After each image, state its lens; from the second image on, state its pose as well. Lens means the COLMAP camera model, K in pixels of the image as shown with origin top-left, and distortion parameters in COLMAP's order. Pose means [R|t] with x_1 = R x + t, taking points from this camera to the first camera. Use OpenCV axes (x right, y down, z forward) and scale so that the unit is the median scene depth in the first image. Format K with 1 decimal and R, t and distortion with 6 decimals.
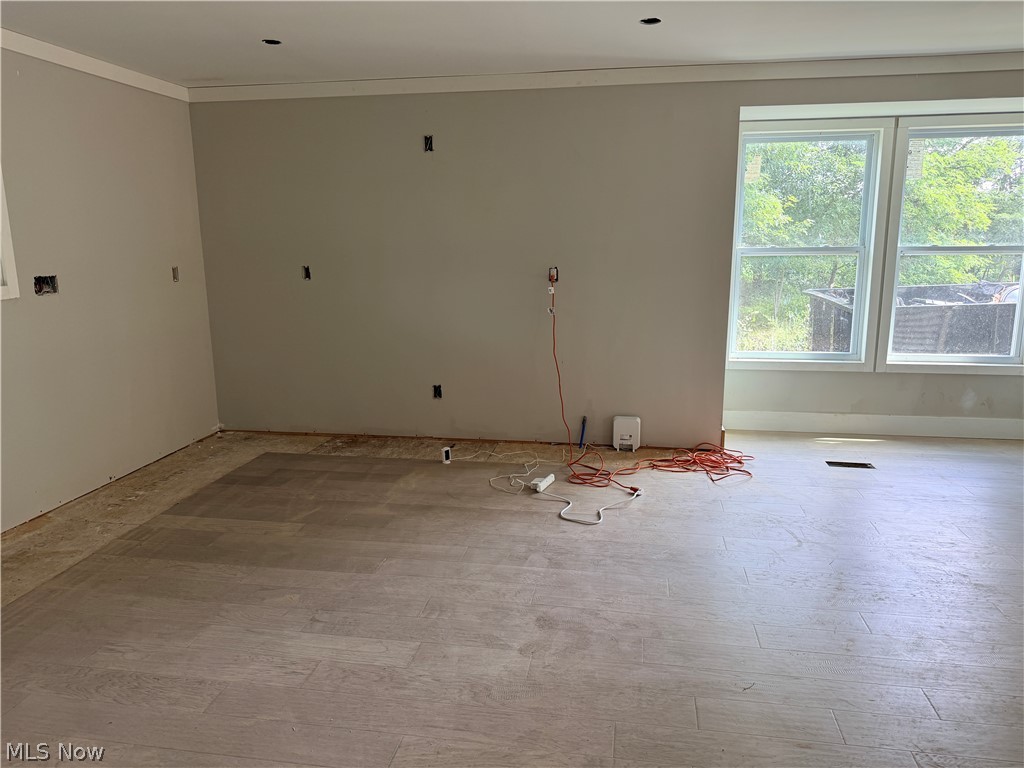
lens RADIAL K [[718.4, 0, 508.3], [0, 718.4, 386.0], [0, 0, 1]] dist [0.001085, -0.001903]
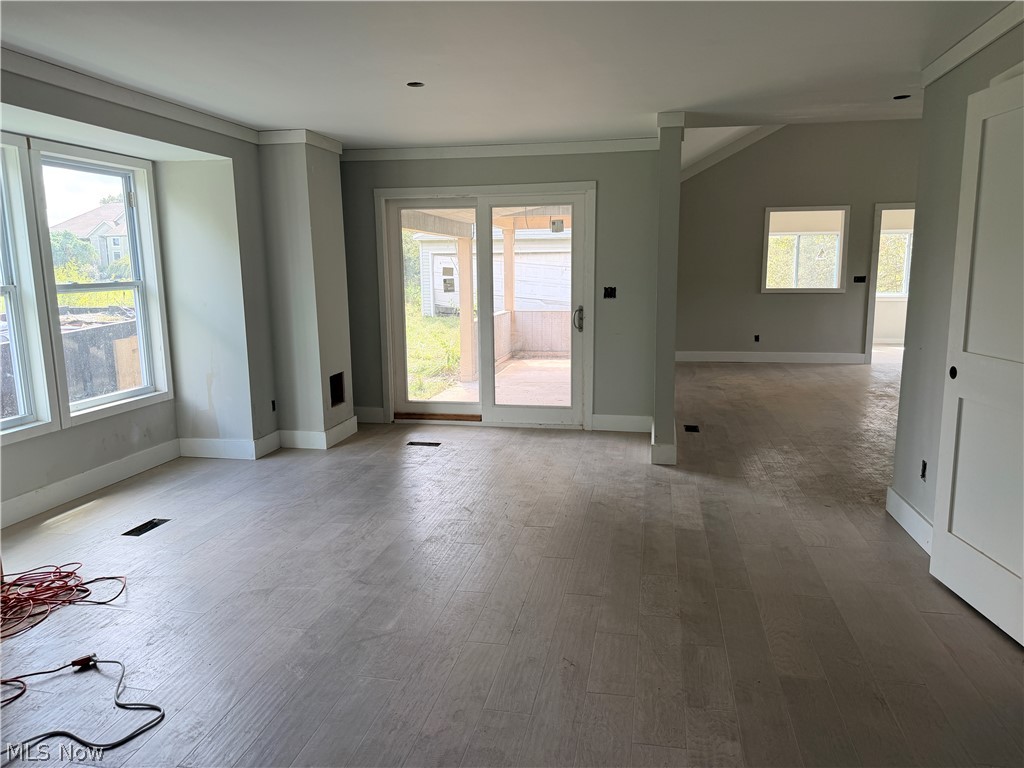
lens RADIAL K [[718.4, 0, 508.6], [0, 718.4, 382.0], [0, 0, 1]] dist [0.001085, -0.001903]
pose [[0.025601, -0.153159, 0.987870, -0.356098], [0.214532, 0.966012, 0.144210, -0.093311], [-0.976381, 0.208238, 0.057588, 0.465746]]
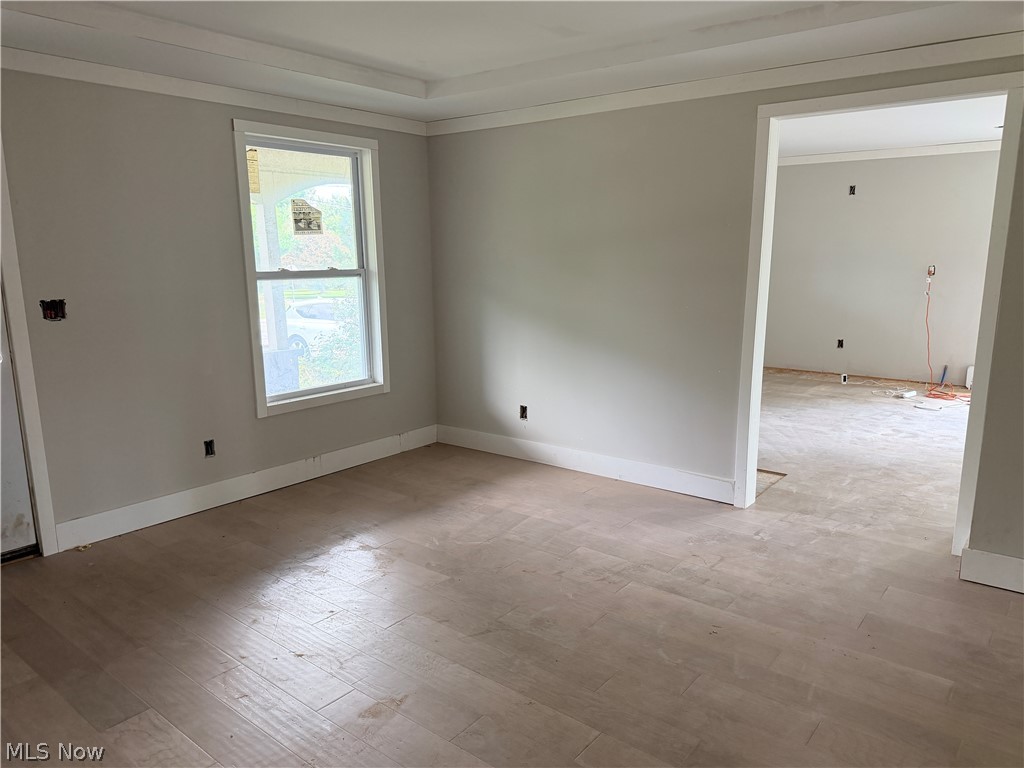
lens RADIAL K [[718.4, 0, 514.1], [0, 718.4, 386.8], [0, 0, 1]] dist [0.001085, -0.001903]
pose [[0.877578, 0.093130, -0.470301, 0.025837], [-0.095140, 0.995272, 0.019554, 0.154452], [0.469898, 0.027584, 0.882289, -0.805778]]
